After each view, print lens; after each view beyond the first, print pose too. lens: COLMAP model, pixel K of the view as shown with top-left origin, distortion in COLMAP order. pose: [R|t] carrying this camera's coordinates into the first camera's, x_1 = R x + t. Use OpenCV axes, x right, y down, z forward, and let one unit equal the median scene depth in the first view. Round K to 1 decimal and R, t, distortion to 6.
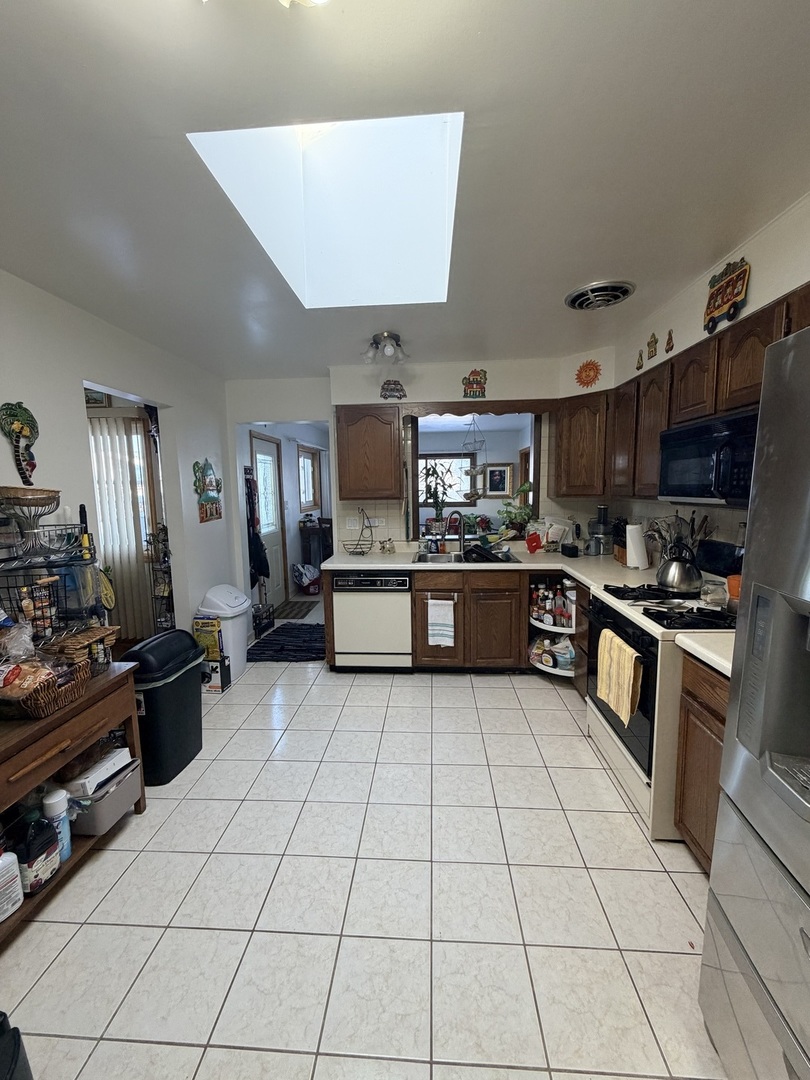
lens RADIAL K [[436.1, 0, 407.9], [0, 436.1, 543.7], [0, 0, 1]] dist [-0.000540, -0.000062]
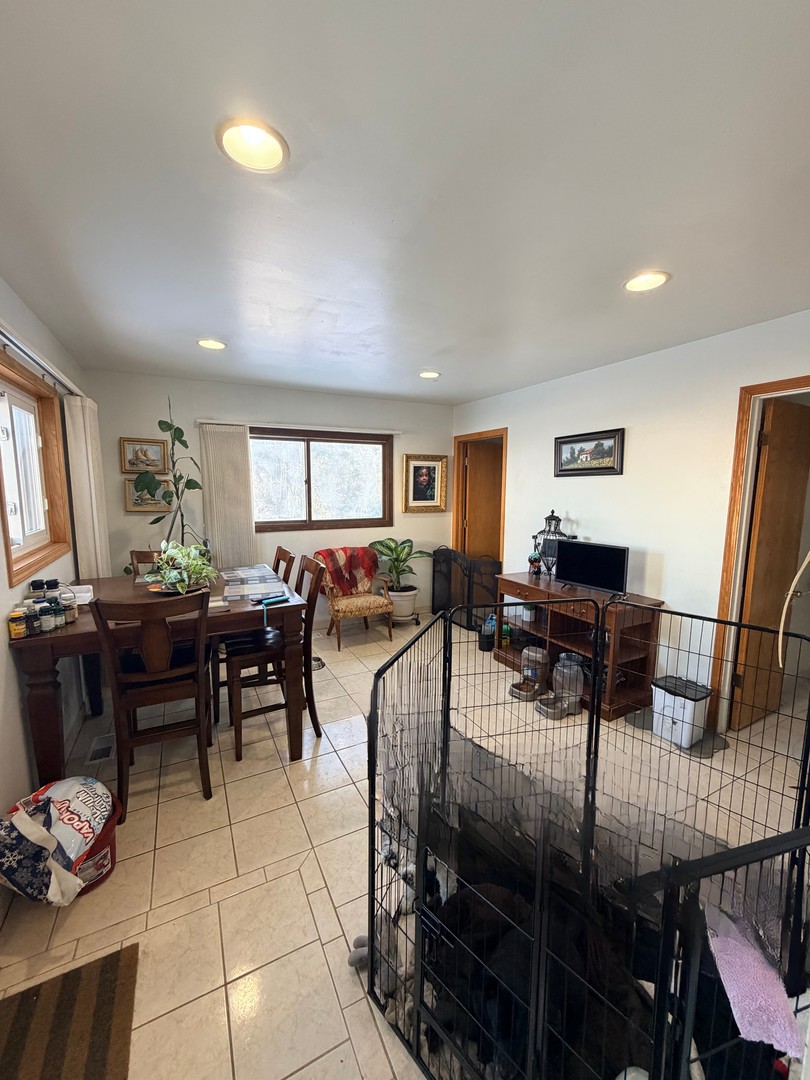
lens RADIAL K [[428.5, 0, 405.8], [0, 428.5, 539.4], [0, 0, 1]] dist [-0.002751, -0.000035]
pose [[0.861597, -0.049052, 0.505217, -0.128529], [0.057140, 0.998366, -0.000515, -0.066953], [-0.504366, 0.029312, 0.862992, 0.494031]]
